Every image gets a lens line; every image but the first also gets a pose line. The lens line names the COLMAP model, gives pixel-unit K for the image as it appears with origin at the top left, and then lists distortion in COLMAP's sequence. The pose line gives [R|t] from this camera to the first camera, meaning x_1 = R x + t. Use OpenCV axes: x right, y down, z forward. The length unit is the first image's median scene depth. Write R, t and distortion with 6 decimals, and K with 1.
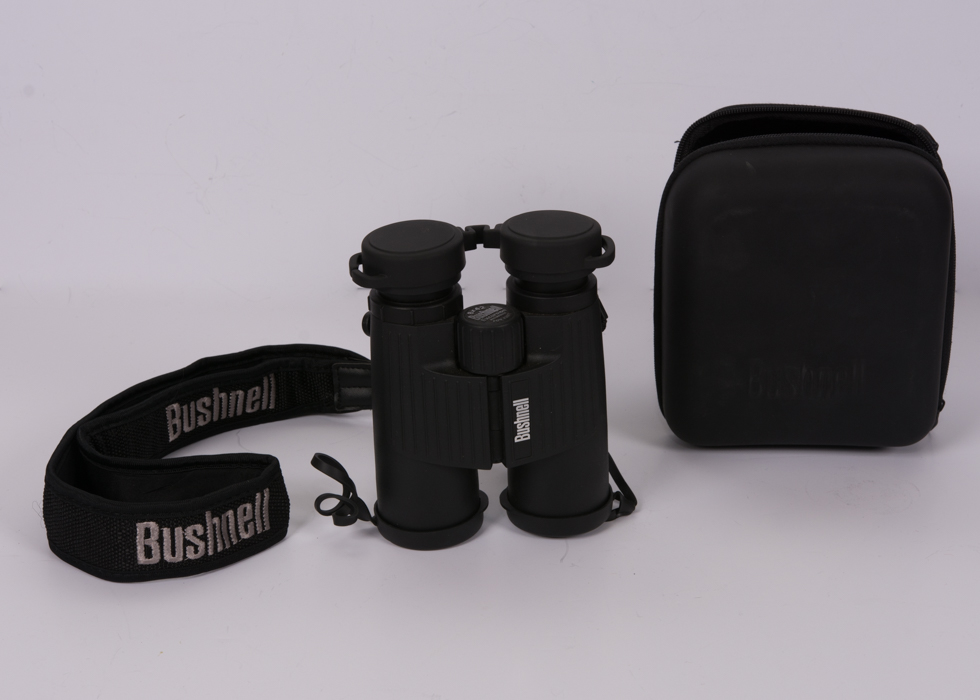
lens RADIAL K [[1584.4, 0, 490.0], [0, 1584.4, 350.0], [0, 0, 1]] dist [-0.004489, -0.030584]
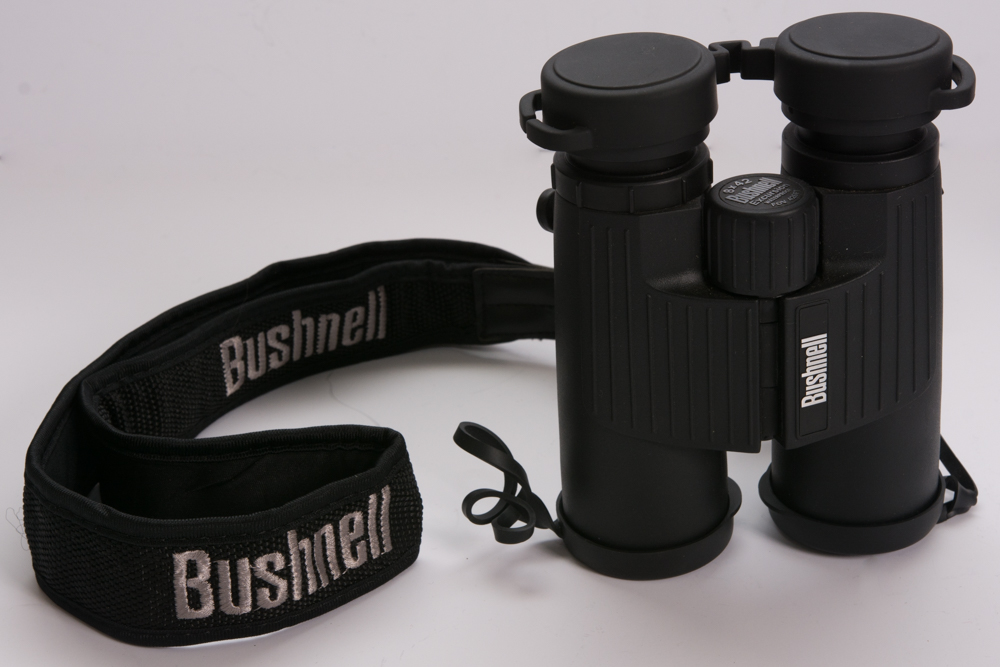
lens RADIAL K [[1561.5, 0, 500.0], [0, 1561.5, 333.5], [0, 0, 1]] dist [-0.012937, -0.006822]
pose [[0.999292, -0.012982, -0.035317, -0.075208], [0.015694, 0.996857, 0.077651, -0.016484], [0.034197, -0.078150, 0.996355, 0.408810]]
